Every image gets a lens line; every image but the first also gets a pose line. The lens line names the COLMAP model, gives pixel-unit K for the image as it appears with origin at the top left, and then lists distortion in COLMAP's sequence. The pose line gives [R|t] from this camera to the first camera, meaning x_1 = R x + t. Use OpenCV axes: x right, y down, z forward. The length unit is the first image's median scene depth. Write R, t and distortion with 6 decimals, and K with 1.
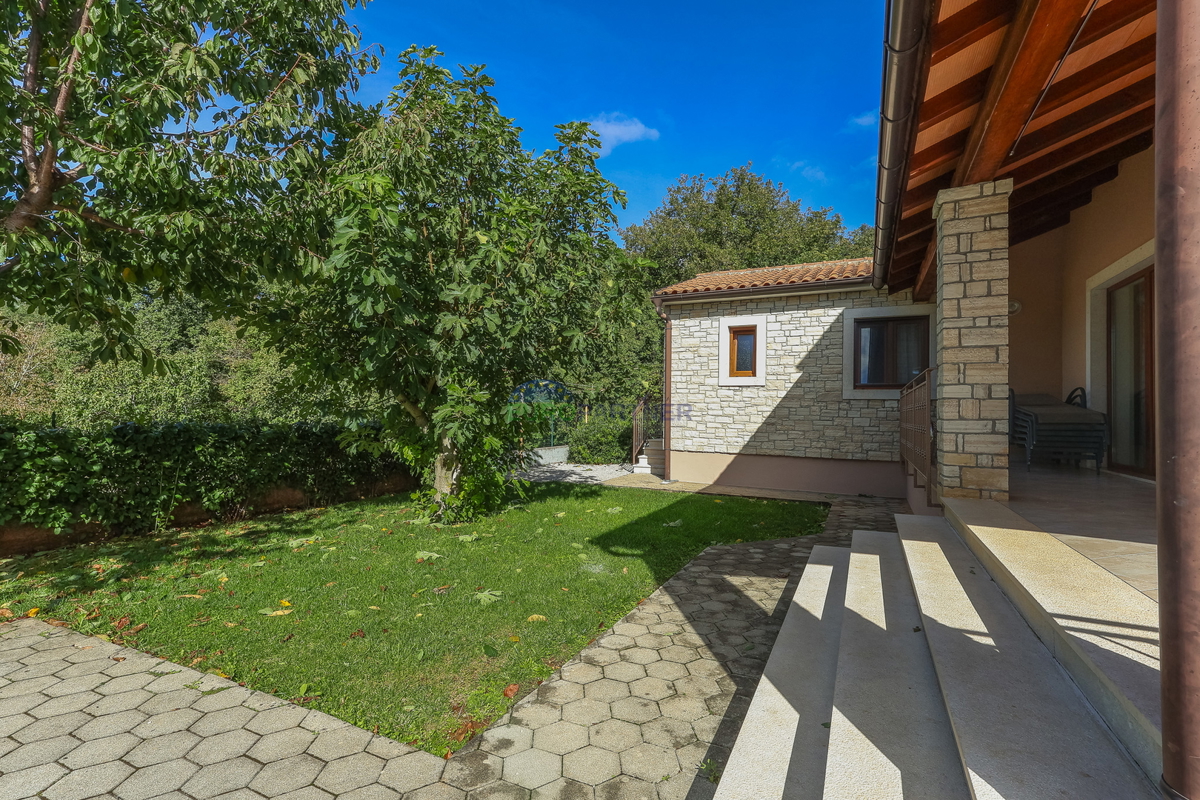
lens RADIAL K [[556.5, 0, 600.0], [0, 556.5, 400.0], [0, 0, 1]] dist [0.009701, -0.000016]
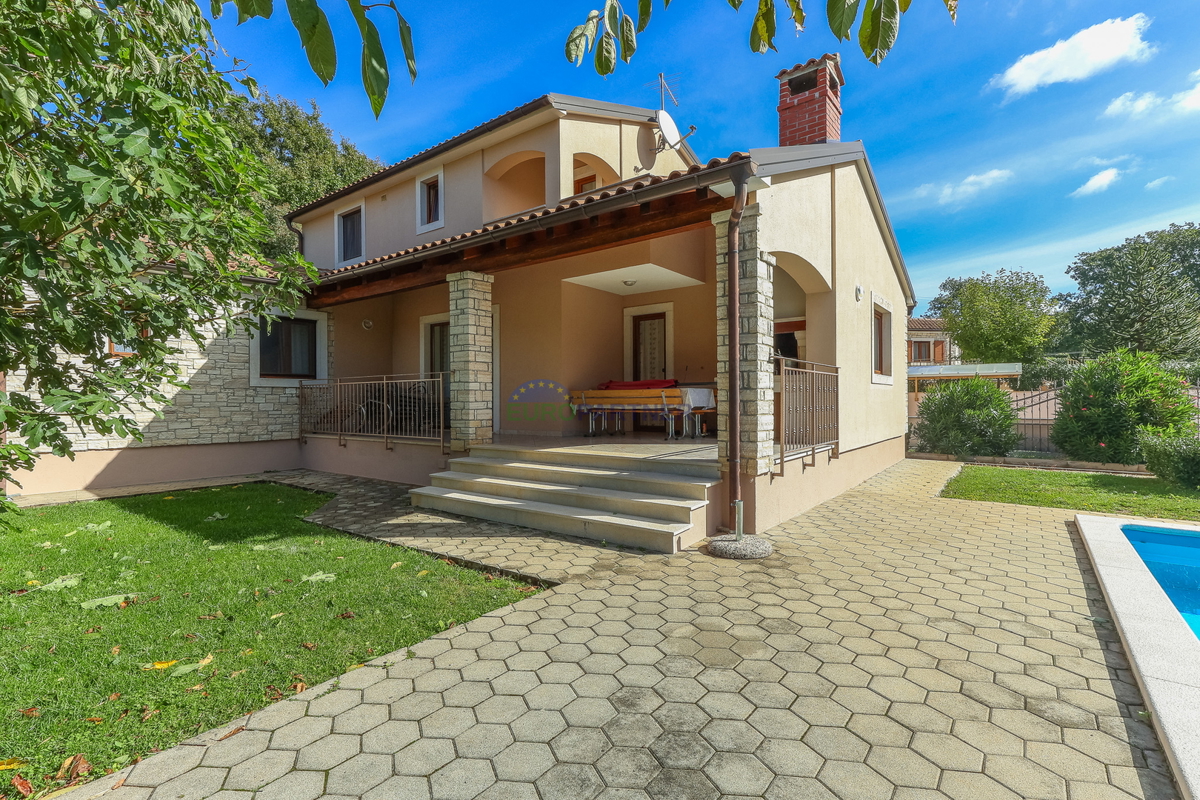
lens RADIAL K [[556.5, 0, 600.0], [0, 556.5, 400.0], [0, 0, 1]] dist [0.009701, -0.000016]
pose [[0.198927, -0.017381, 0.979860, -0.690254], [-0.013362, 0.999702, 0.020446, -0.008843], [-0.979923, -0.017161, 0.198635, 0.165475]]
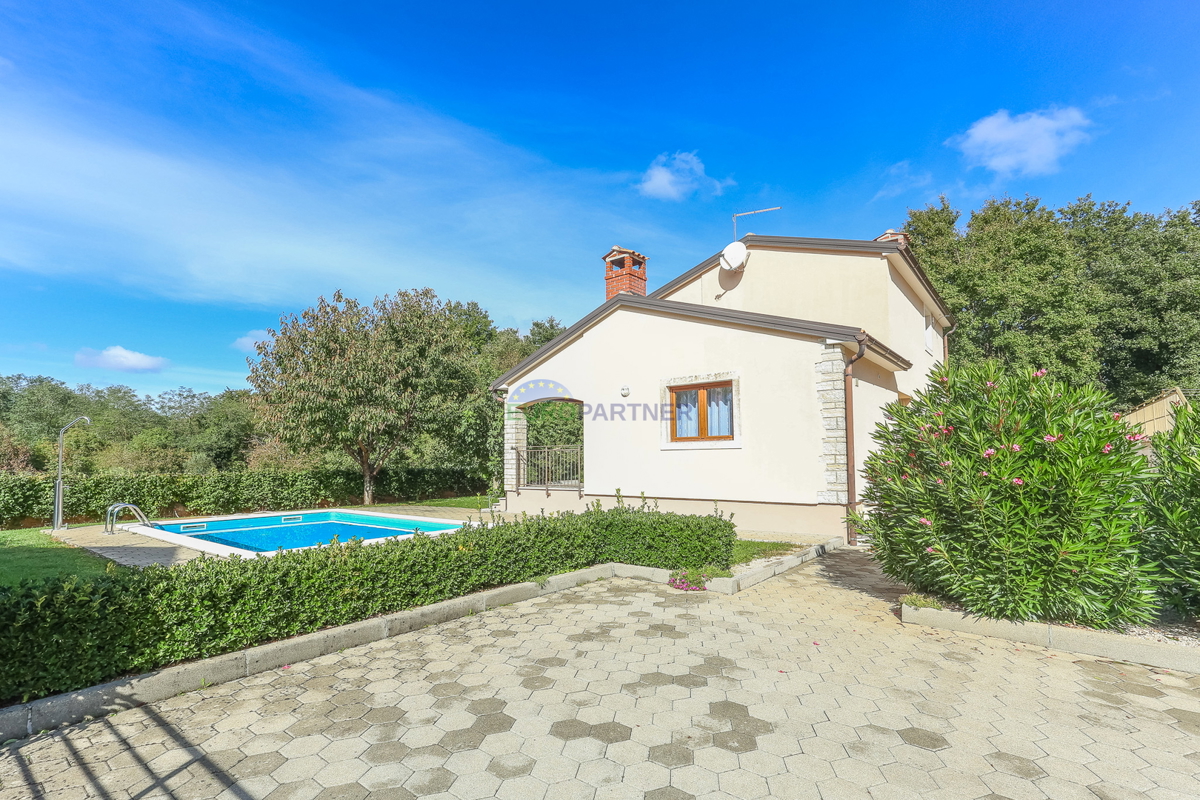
lens RADIAL K [[562.0, 0, 602.9], [0, 562.0, 404.0], [0, 0, 1]] dist [0.003550, 0.000222]
pose [[0.976451, -0.043977, -0.211211, 1.008681], [0.027239, 0.996300, -0.081515, -0.038470], [0.214014, 0.073842, 0.974036, -2.010022]]
